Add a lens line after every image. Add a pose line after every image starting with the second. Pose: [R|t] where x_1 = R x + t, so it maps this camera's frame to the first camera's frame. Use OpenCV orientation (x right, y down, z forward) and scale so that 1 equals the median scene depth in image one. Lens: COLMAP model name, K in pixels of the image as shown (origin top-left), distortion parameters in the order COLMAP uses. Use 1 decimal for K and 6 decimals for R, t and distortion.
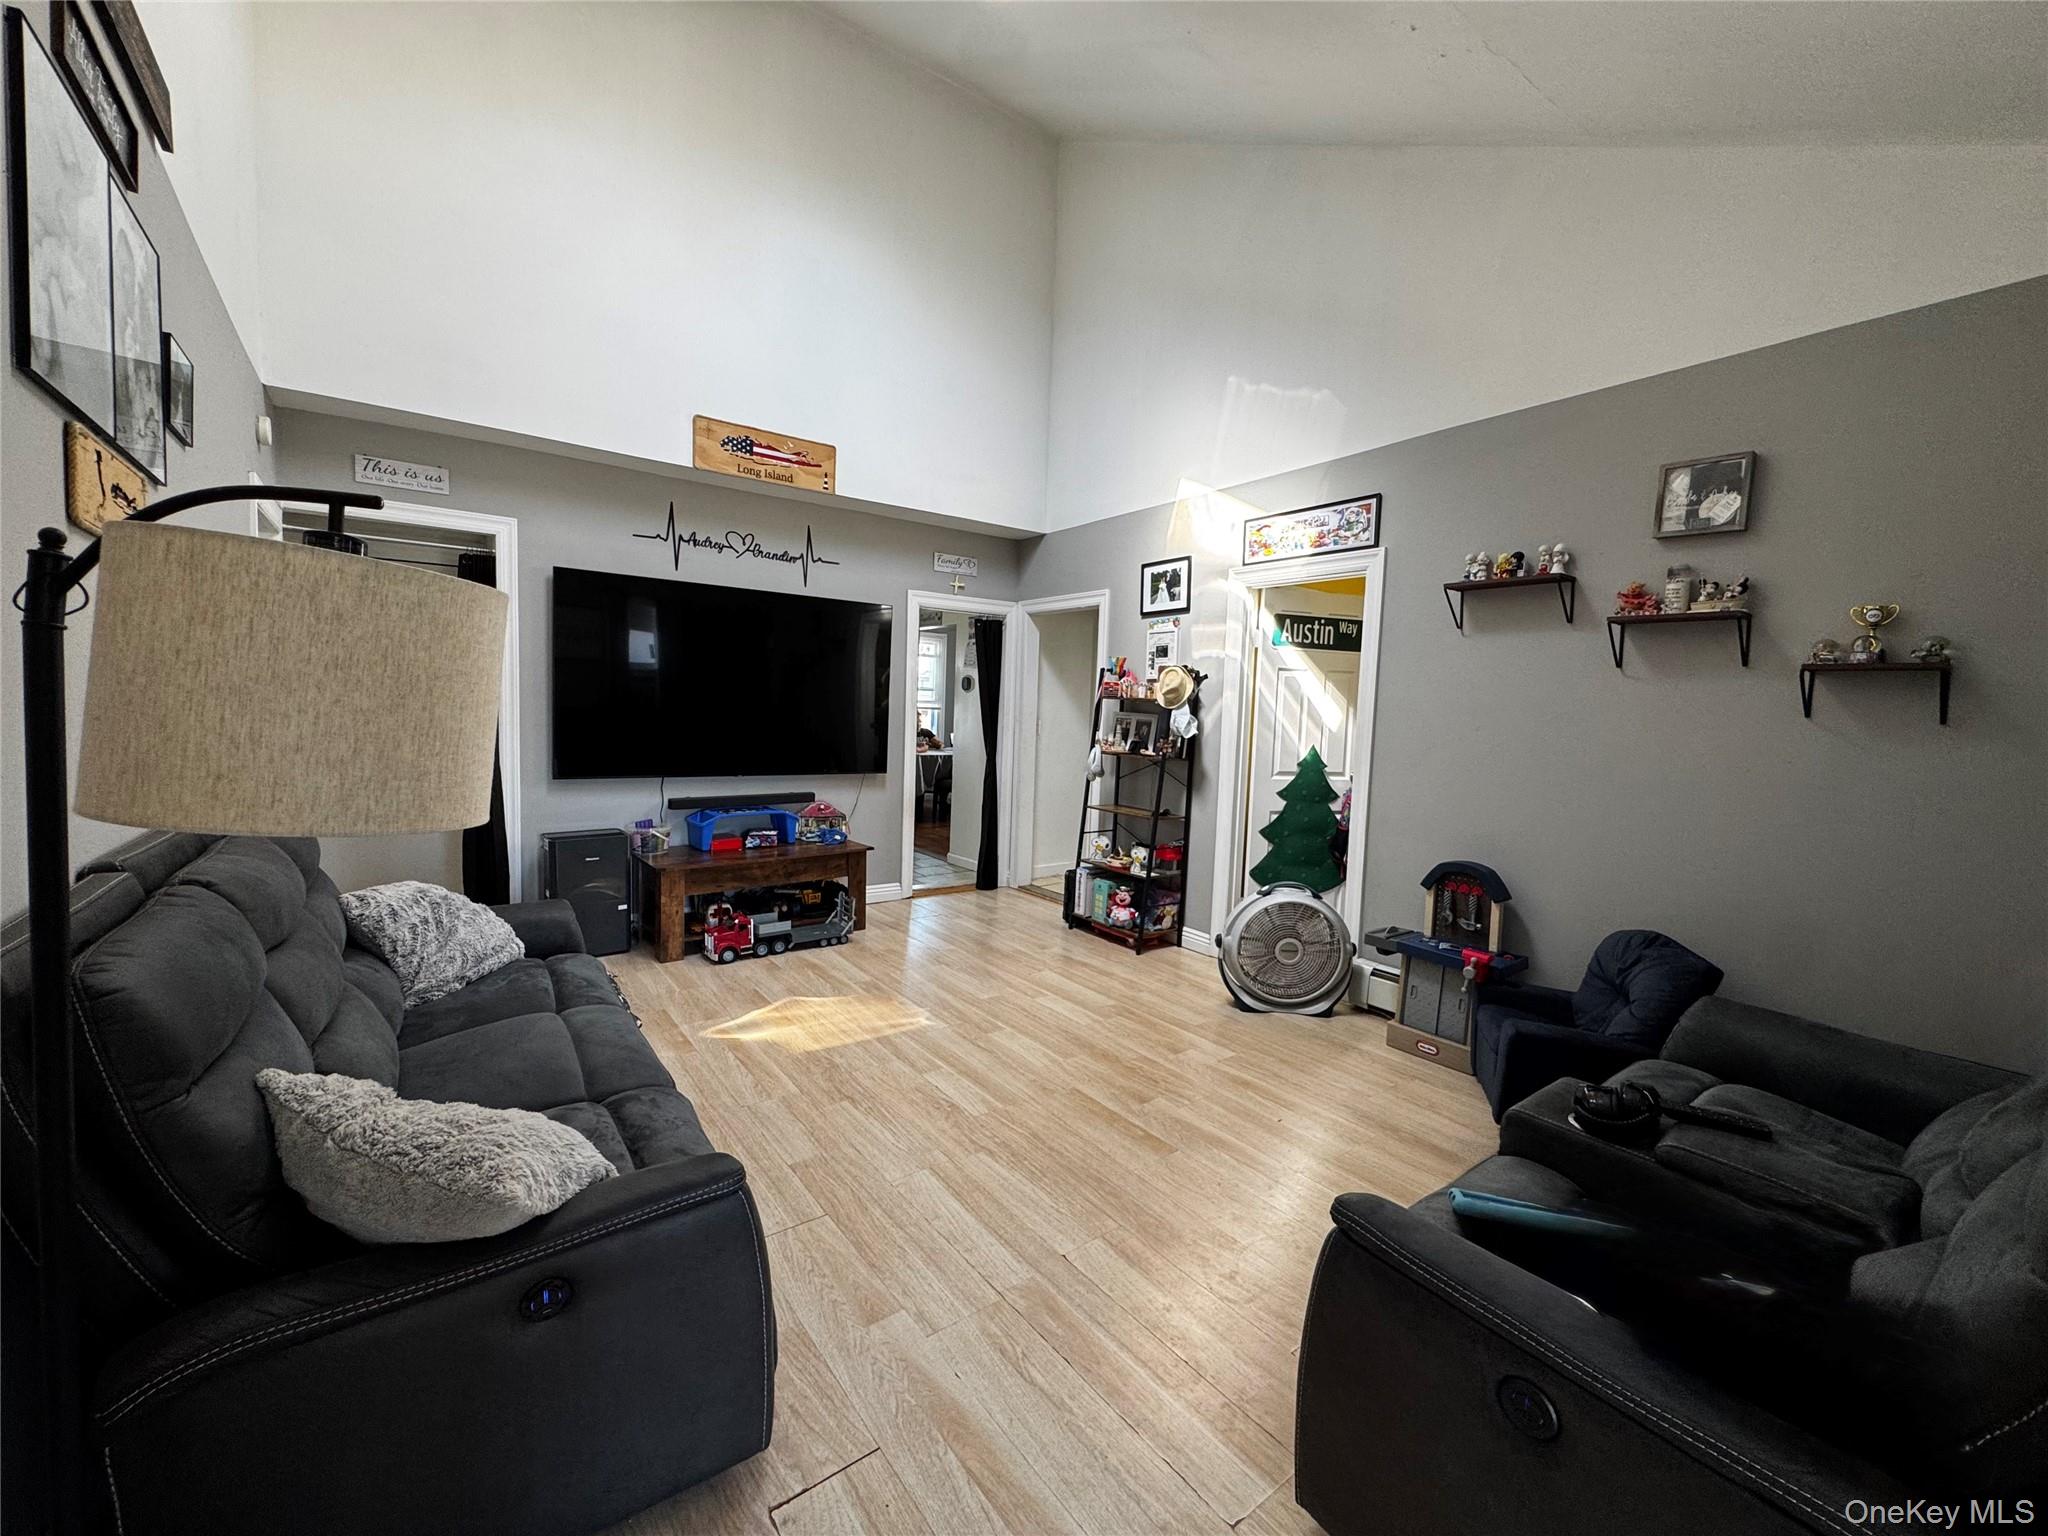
lens RADIAL K [[823.0, 0, 1026.2], [0, 823.0, 764.1], [0, 0, 1]] dist [-0.003280, -0.000170]
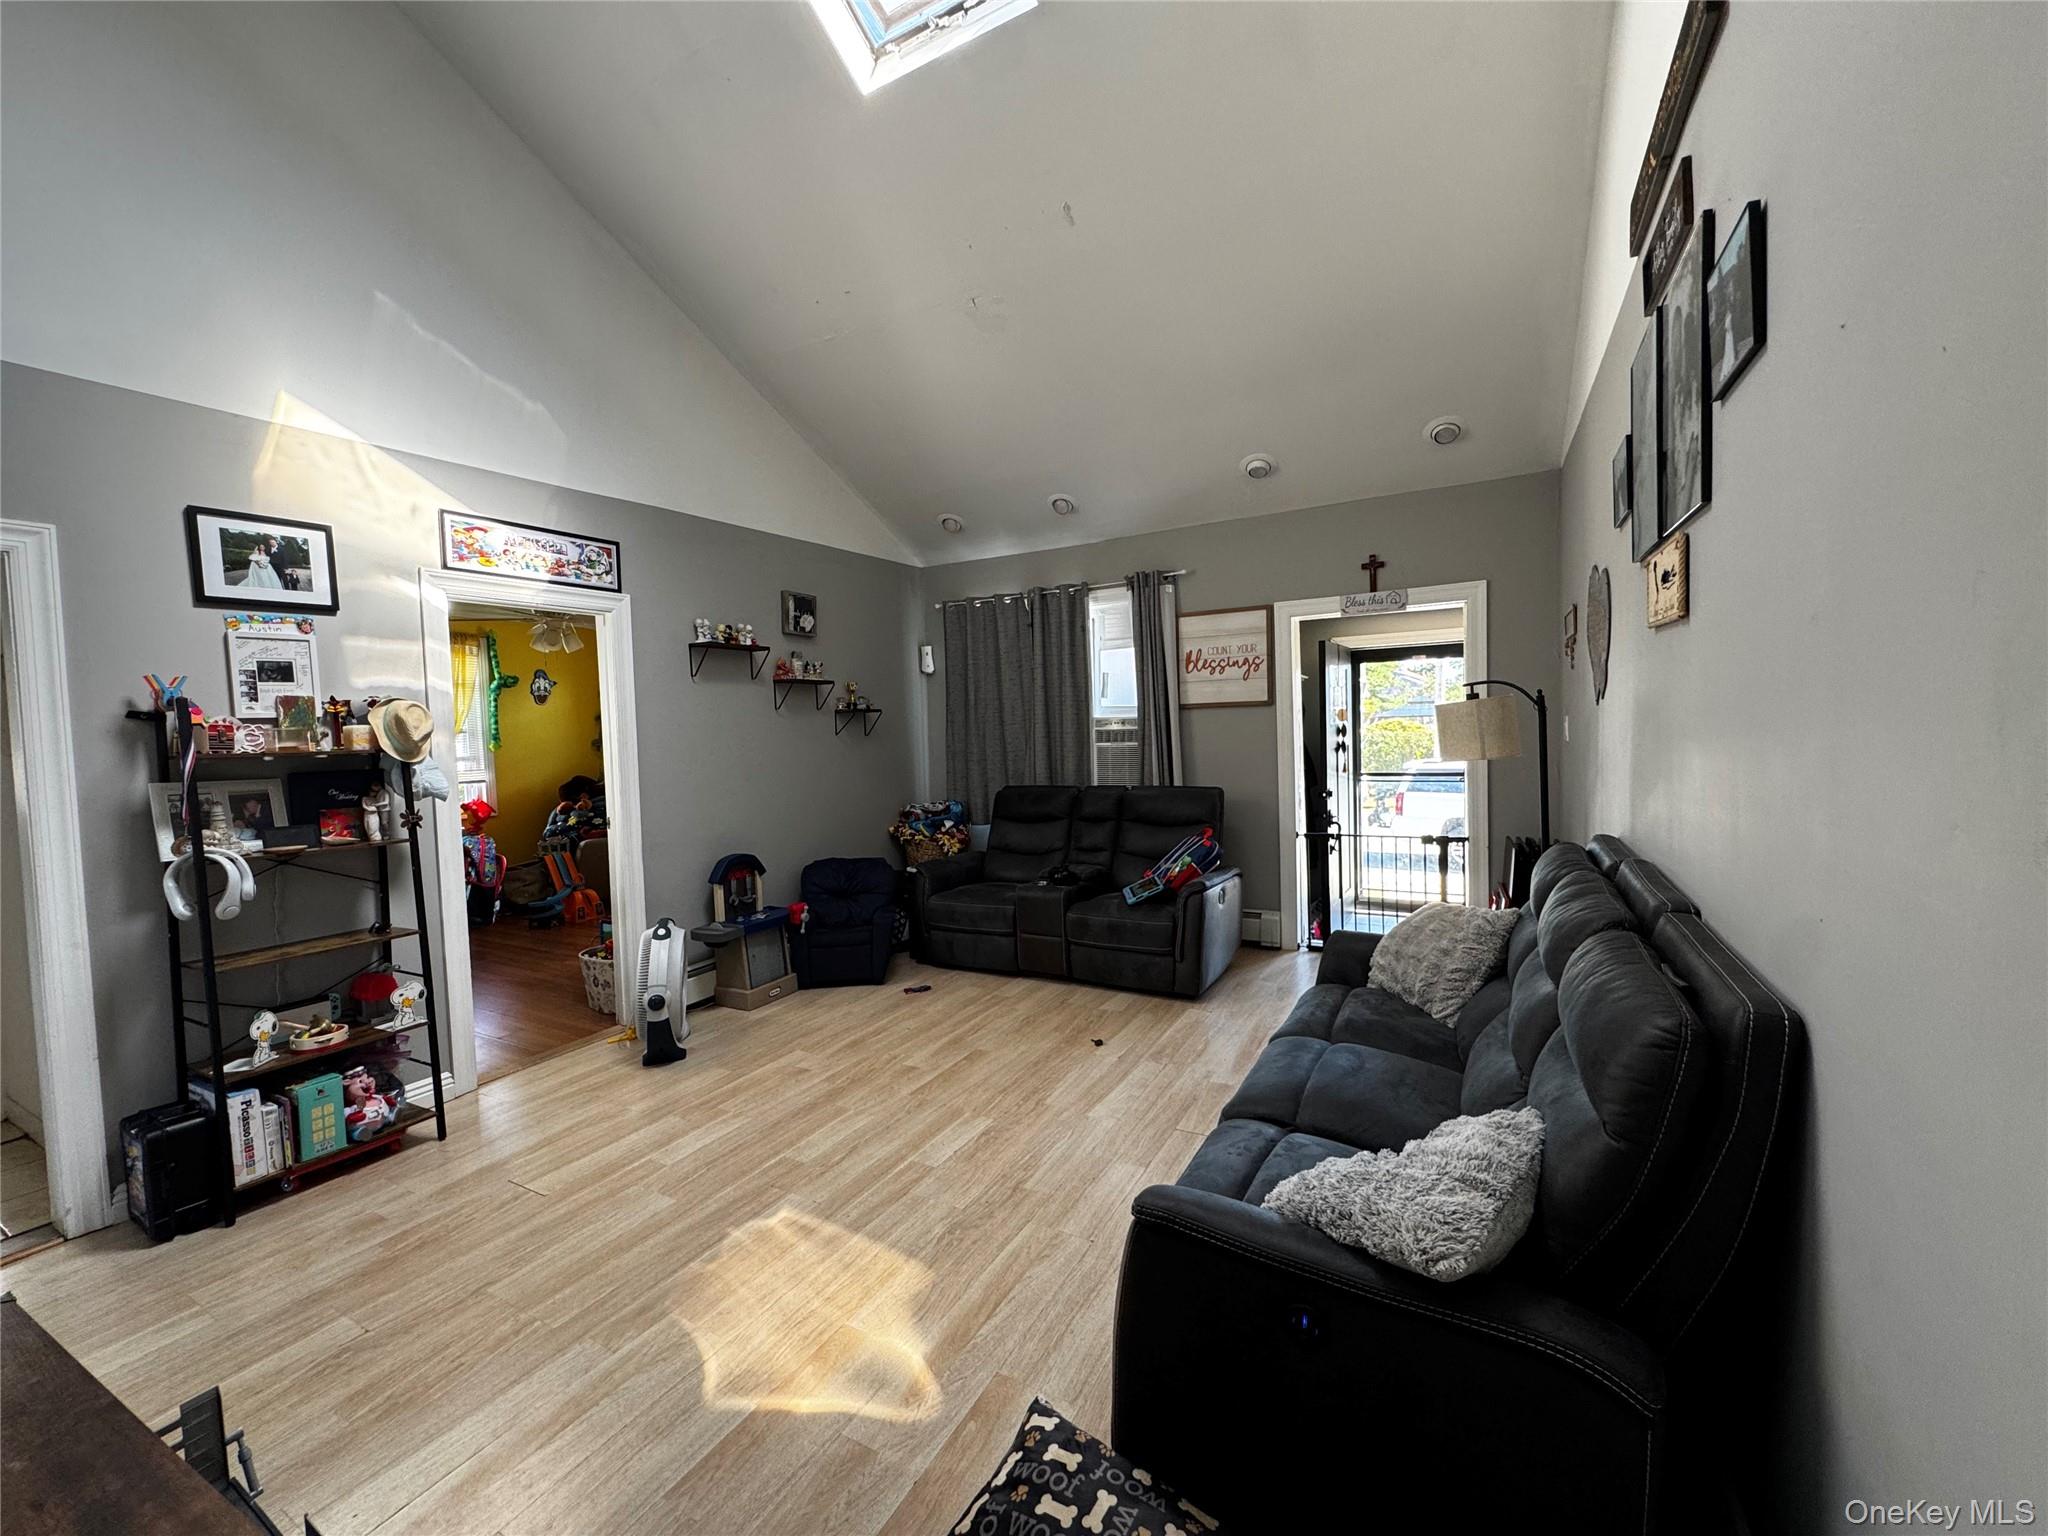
lens RADIAL K [[823.0, 0, 1022.4], [0, 823.0, 764.8], [0, 0, 1]] dist [-0.003280, -0.000170]
pose [[-0.406062, -0.063161, 0.911660, -0.755972], [0.086305, 0.990499, 0.107063, -0.112395], [-0.909761, 0.122155, -0.396753, 0.968201]]
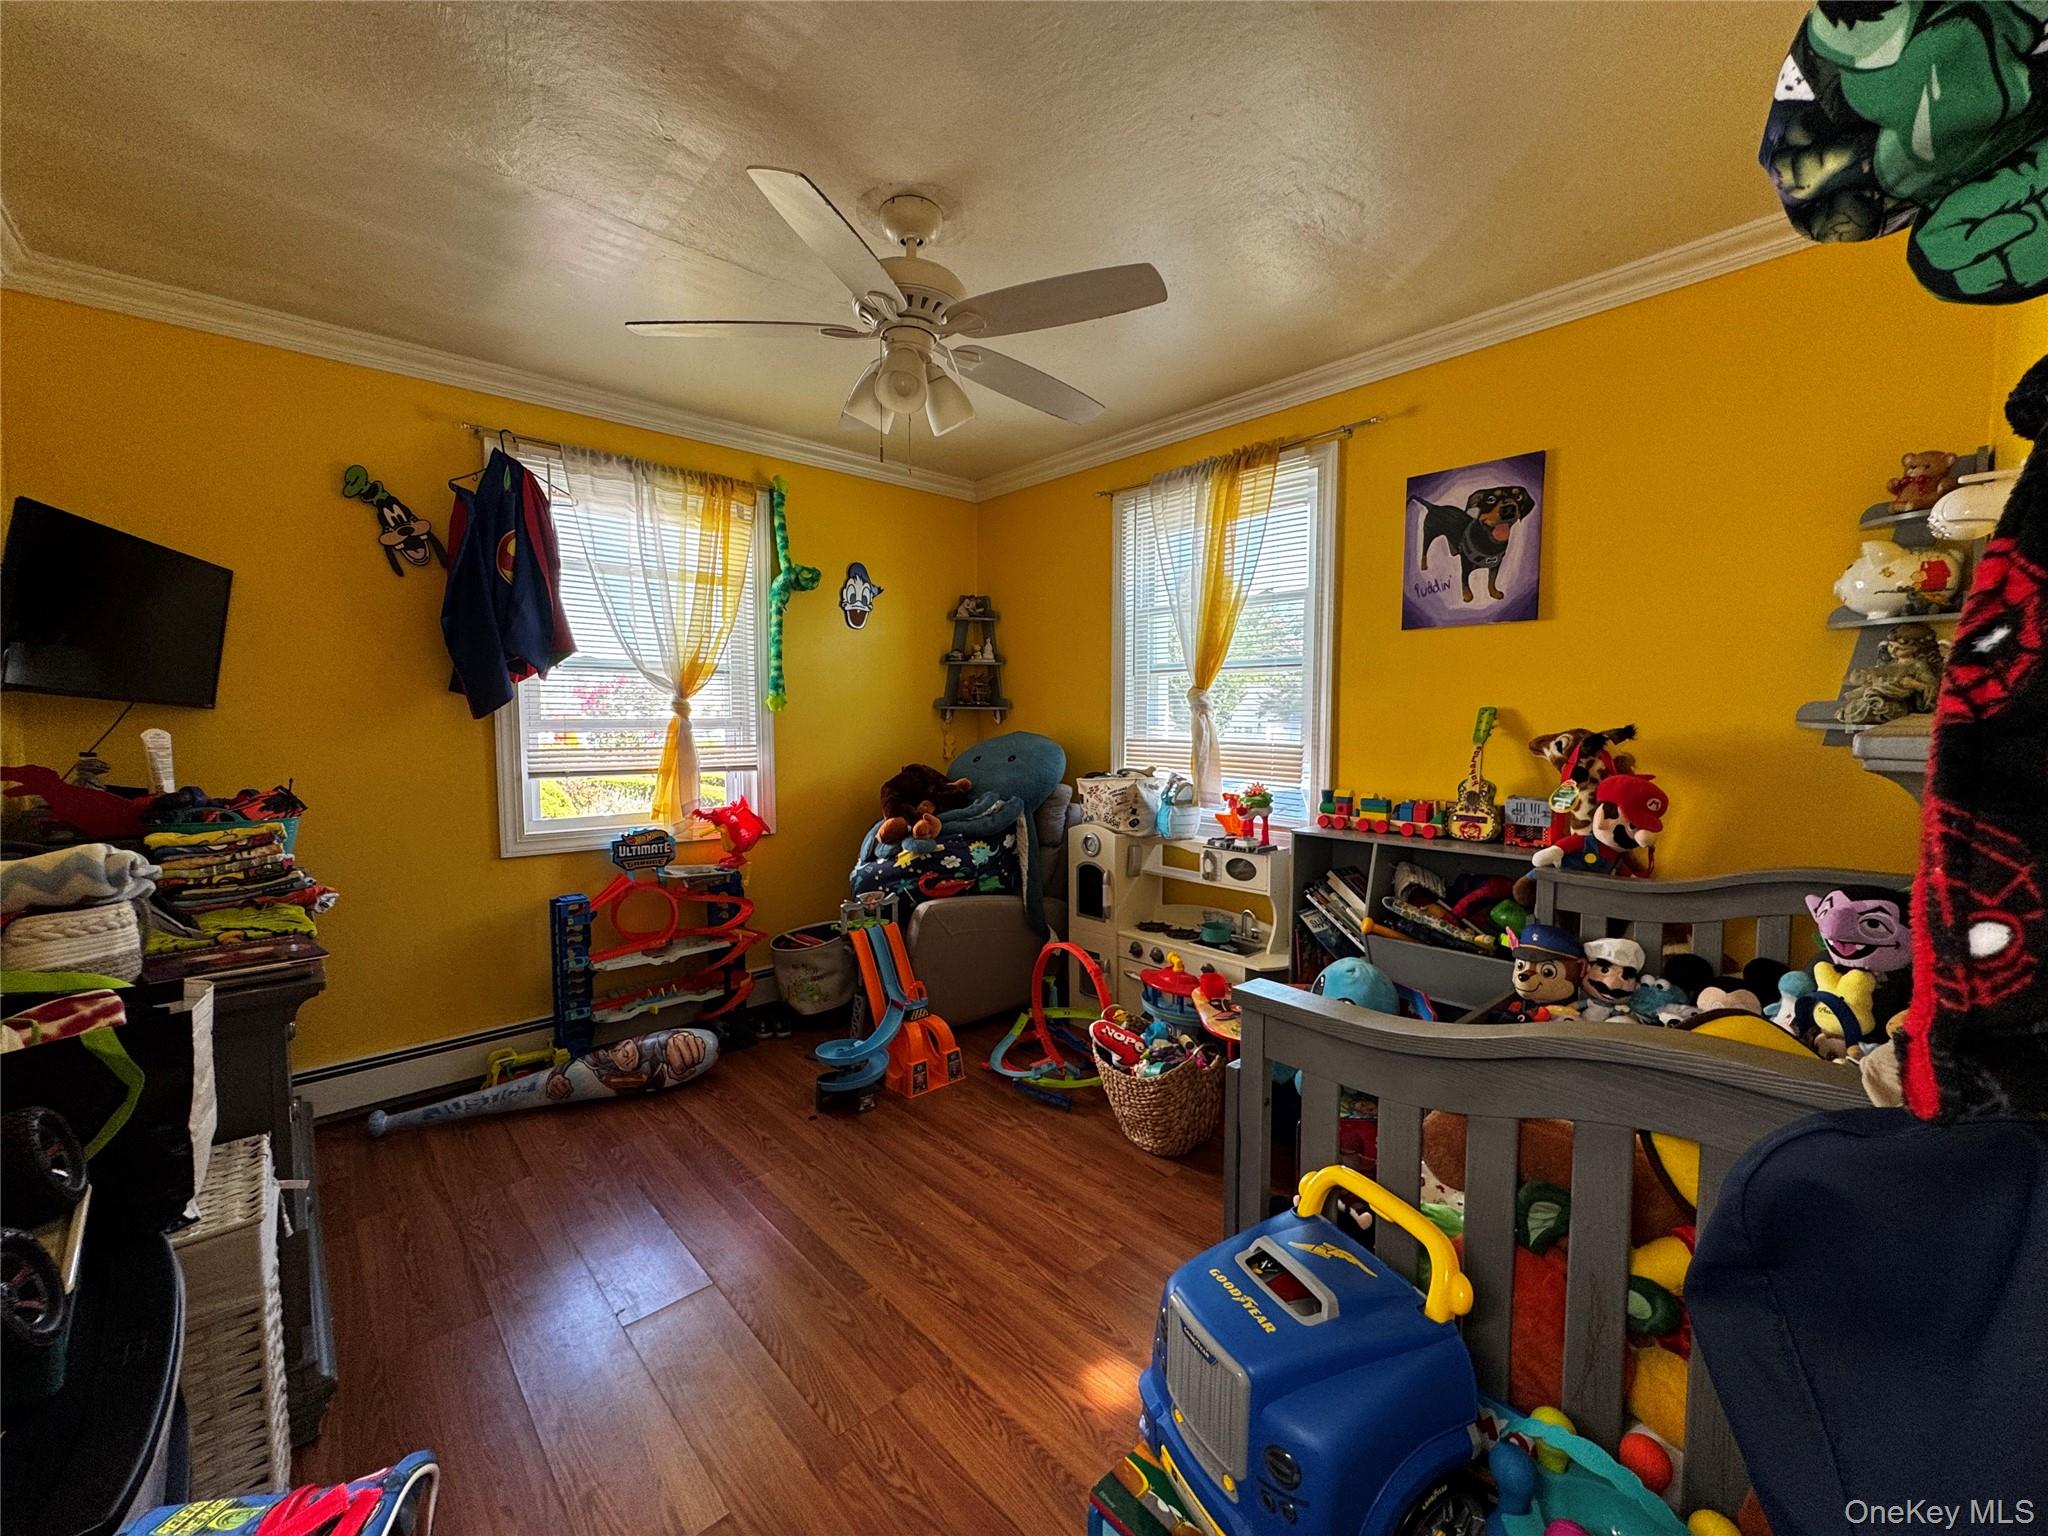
lens RADIAL K [[823.0, 0, 1025.6], [0, 823.0, 765.7], [0, 0, 1]] dist [-0.003280, -0.000170]
pose [[-0.105115, -0.093305, 0.990073, -0.154444], [0.068694, 0.992529, 0.100830, -0.085878], [-0.992085, 0.078611, -0.097920, 1.044721]]
